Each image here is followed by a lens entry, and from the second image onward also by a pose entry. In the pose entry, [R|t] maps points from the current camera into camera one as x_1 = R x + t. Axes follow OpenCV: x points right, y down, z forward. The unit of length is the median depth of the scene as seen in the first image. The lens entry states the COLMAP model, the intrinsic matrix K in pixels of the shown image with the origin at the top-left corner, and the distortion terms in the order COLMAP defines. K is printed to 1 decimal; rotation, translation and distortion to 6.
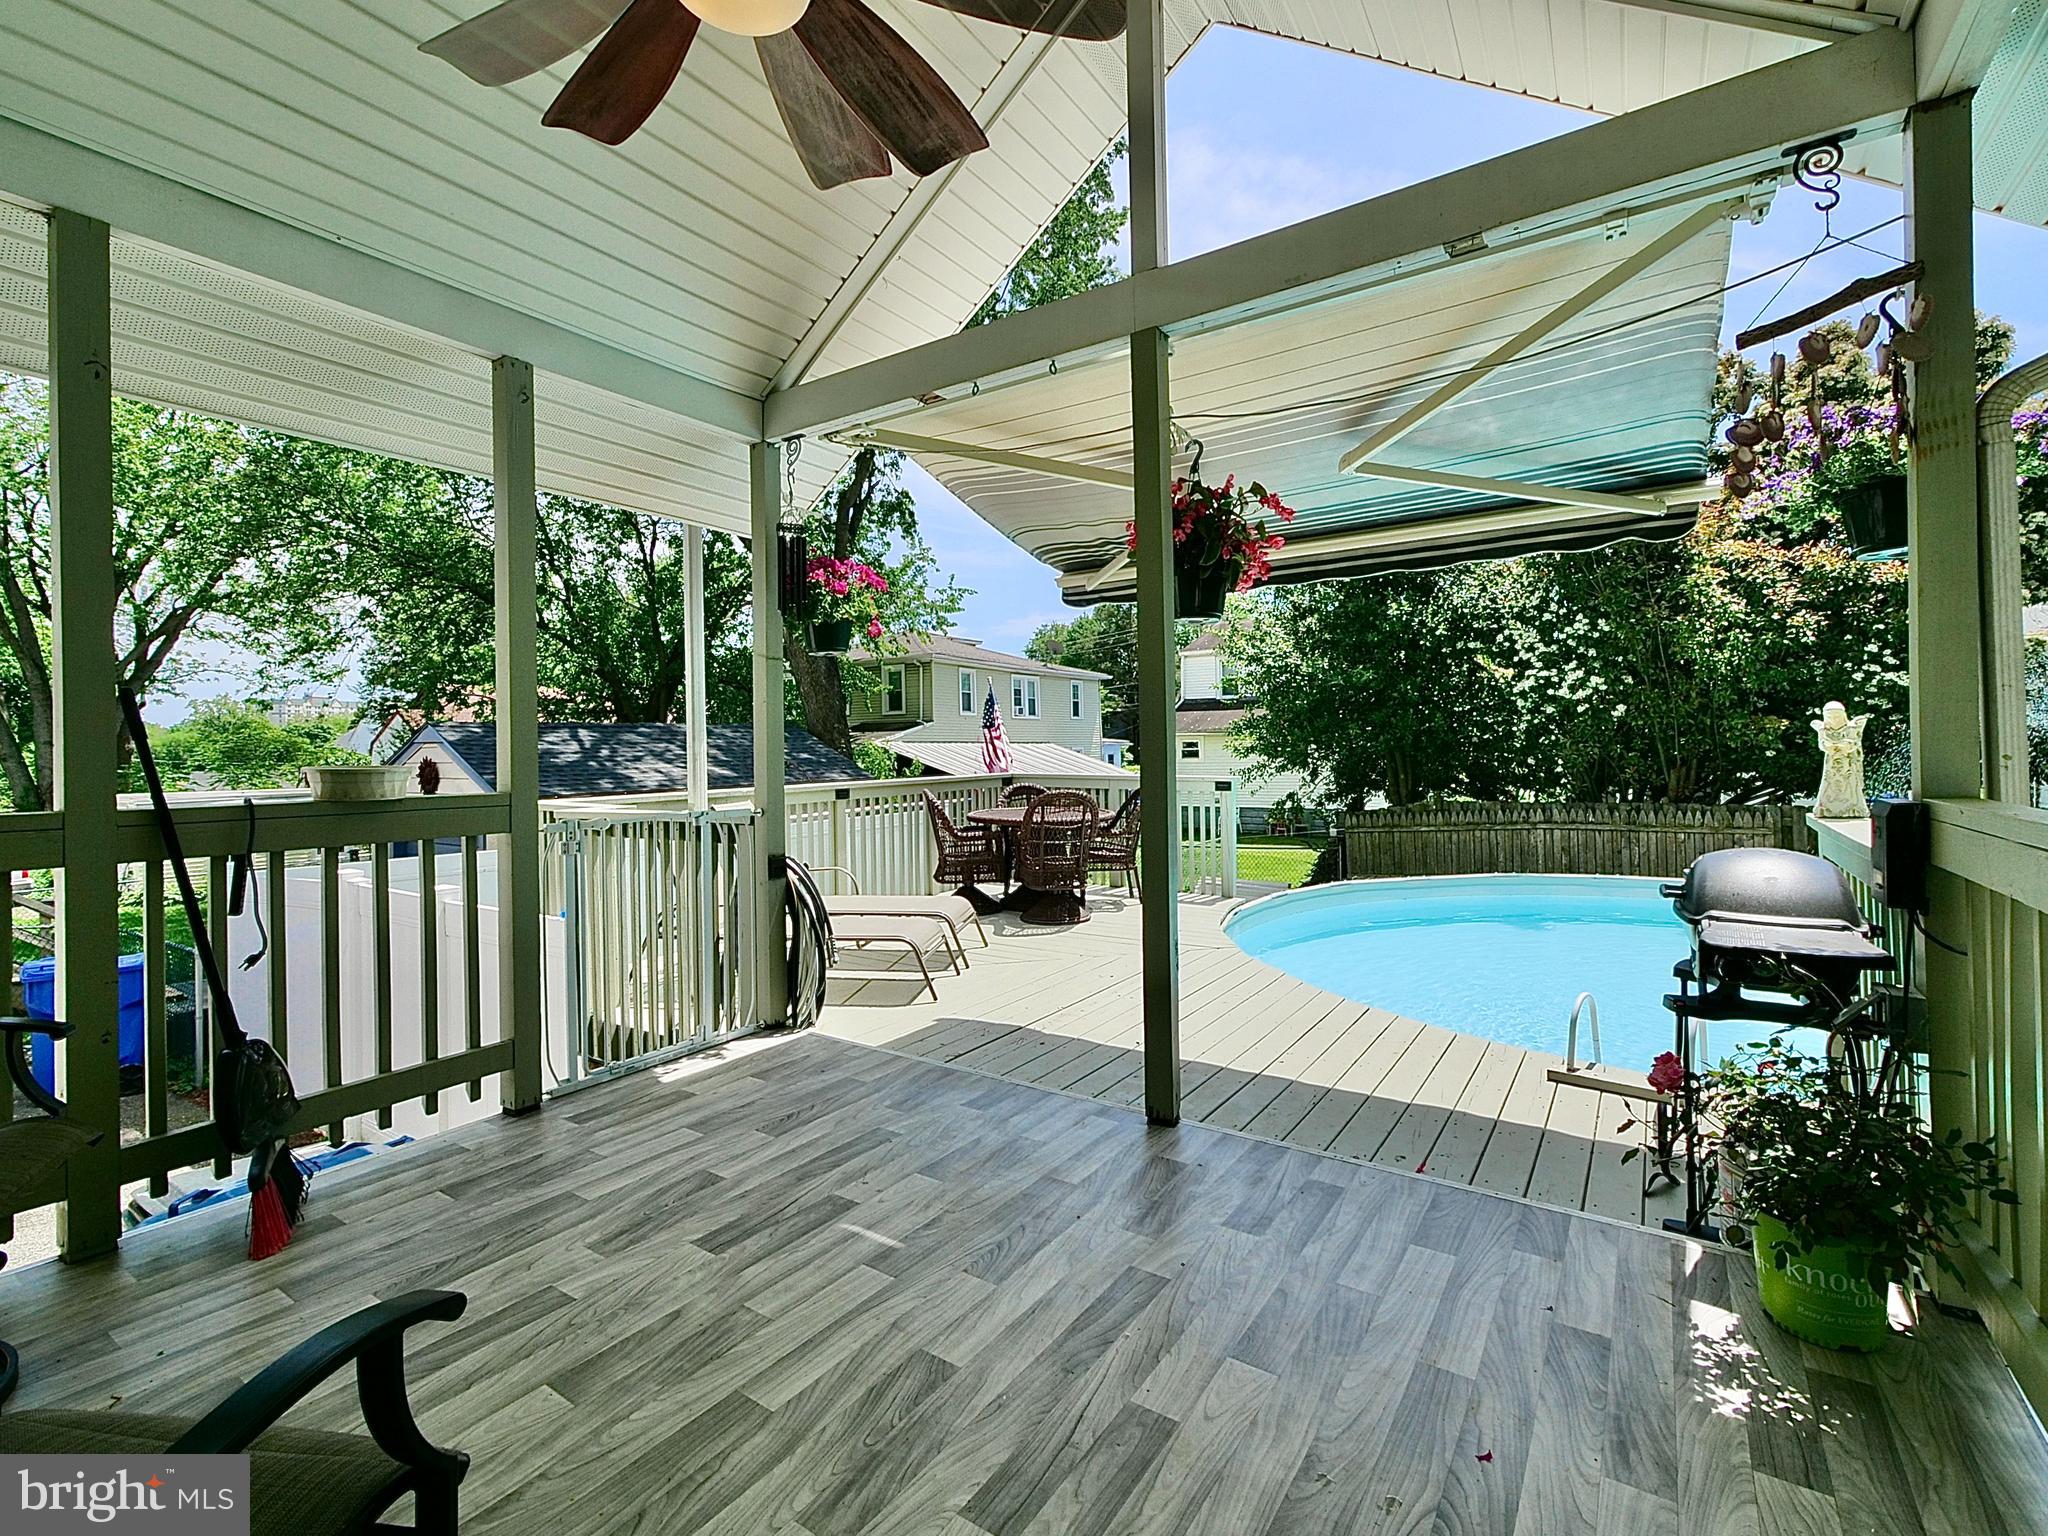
lens RADIAL K [[886.9, 0, 1049.8], [0, 886.9, 743.7], [0, 0, 1]] dist [-0.018455, 0.000301]
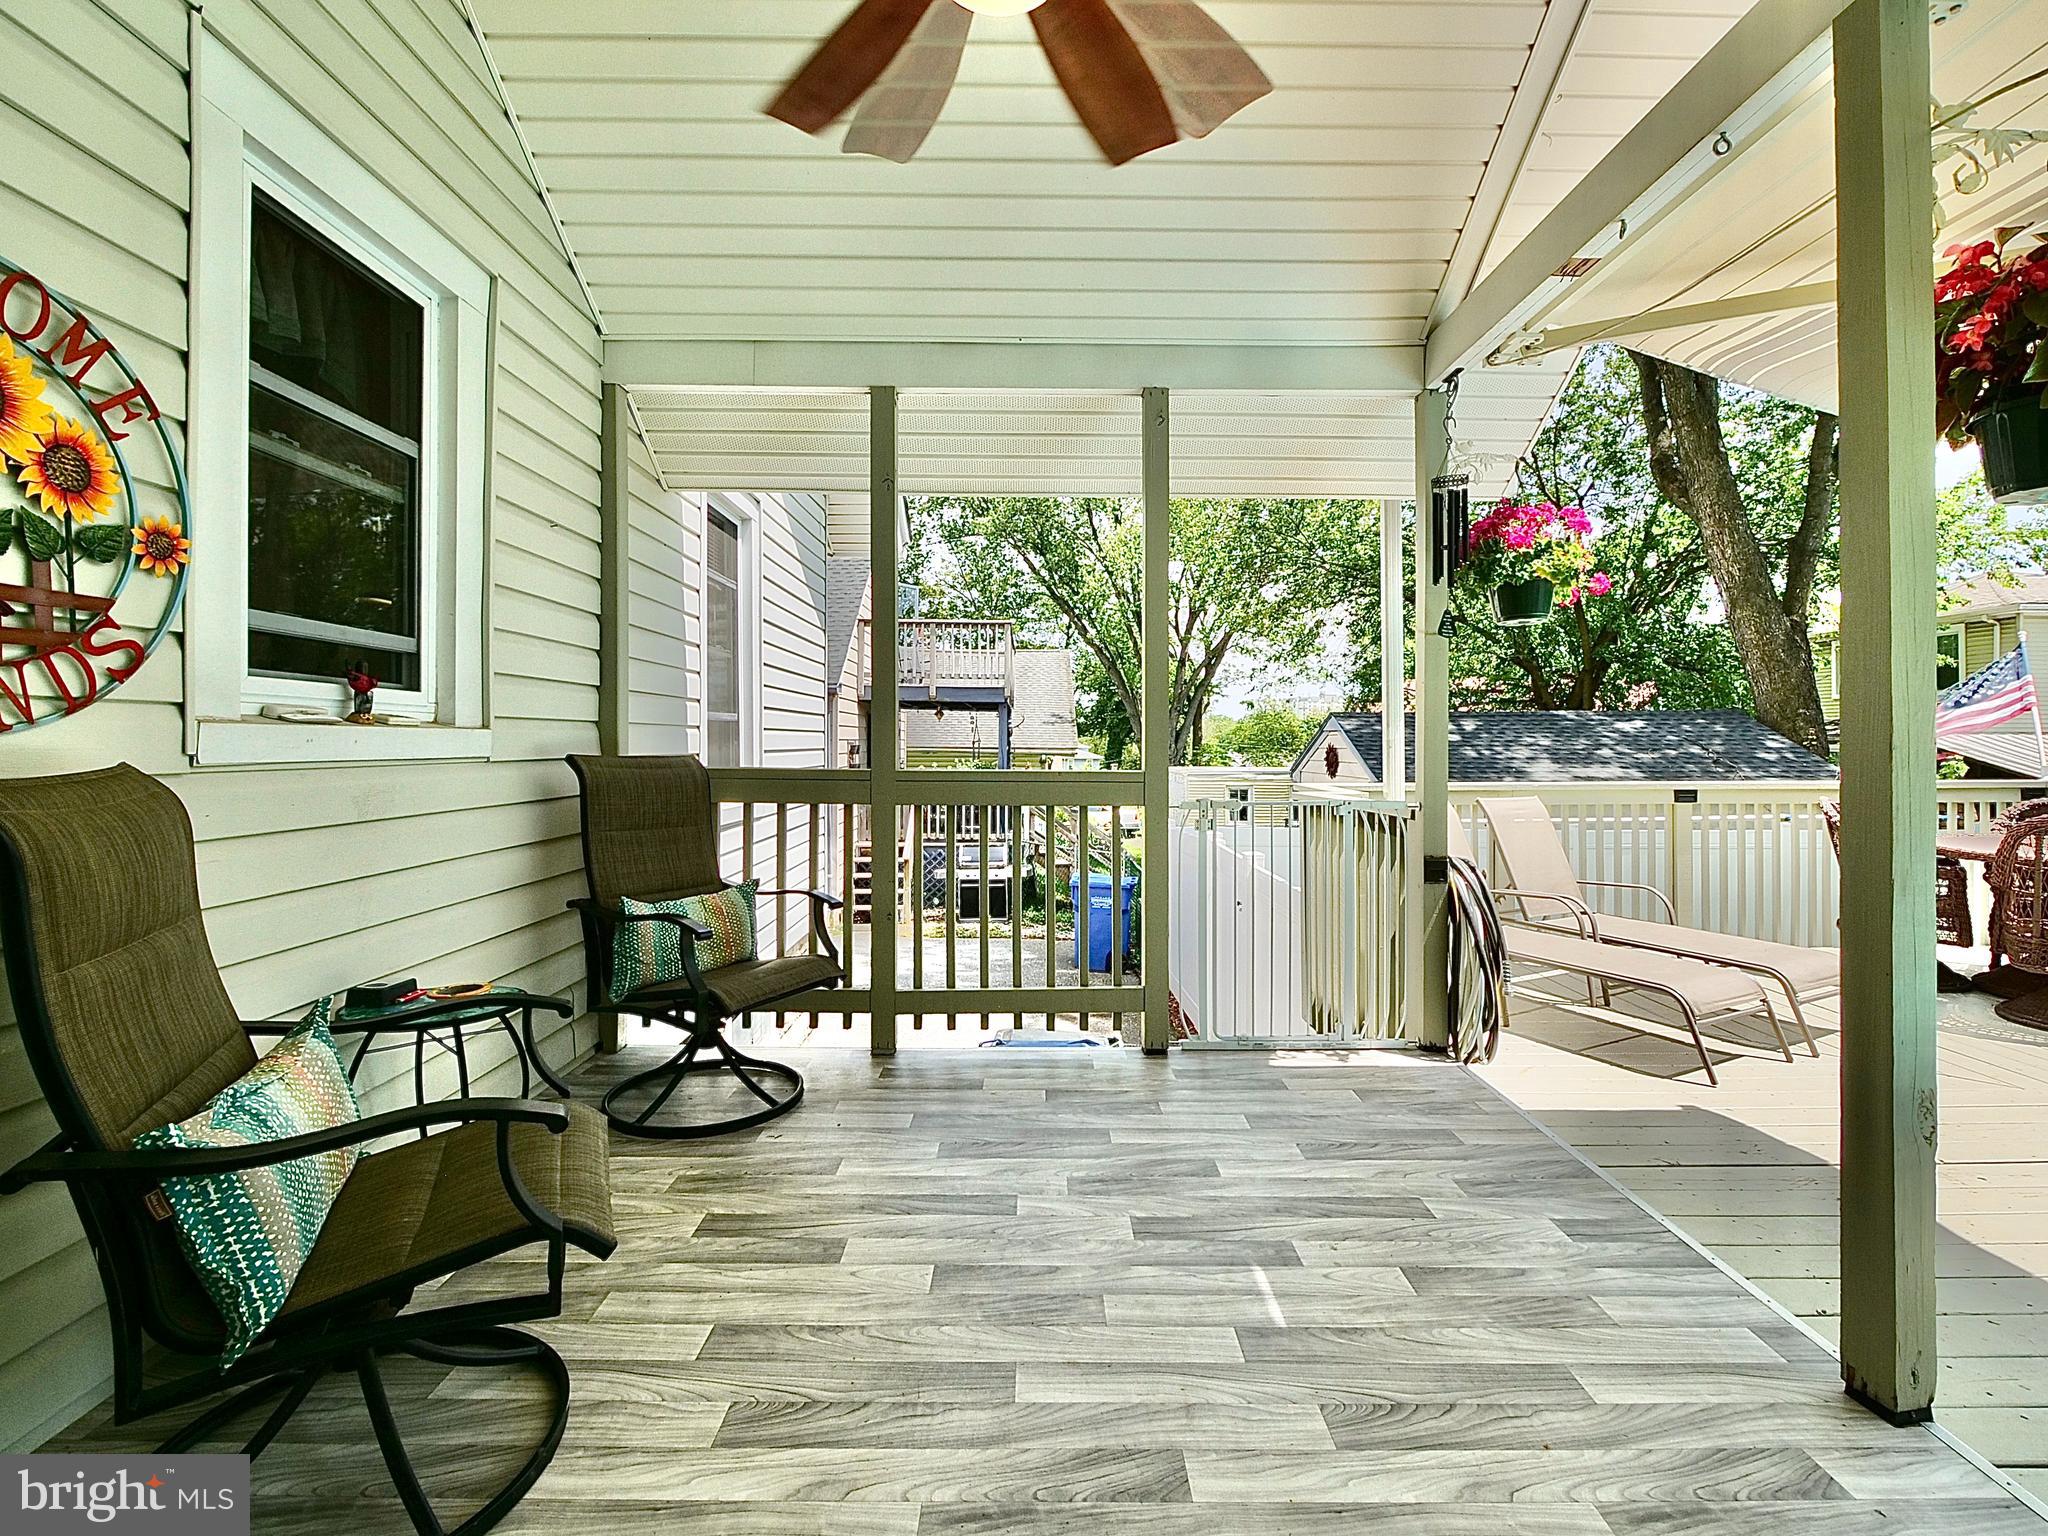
lens RADIAL K [[886.9, 0, 1049.8], [0, 886.9, 743.7], [0, 0, 1]] dist [-0.018455, 0.000301]
pose [[0.565042, 0.016676, -0.824894, 0.228064], [-0.005803, 0.999851, 0.016238, 0.002084], [0.825042, -0.004388, 0.565054, 0.213297]]
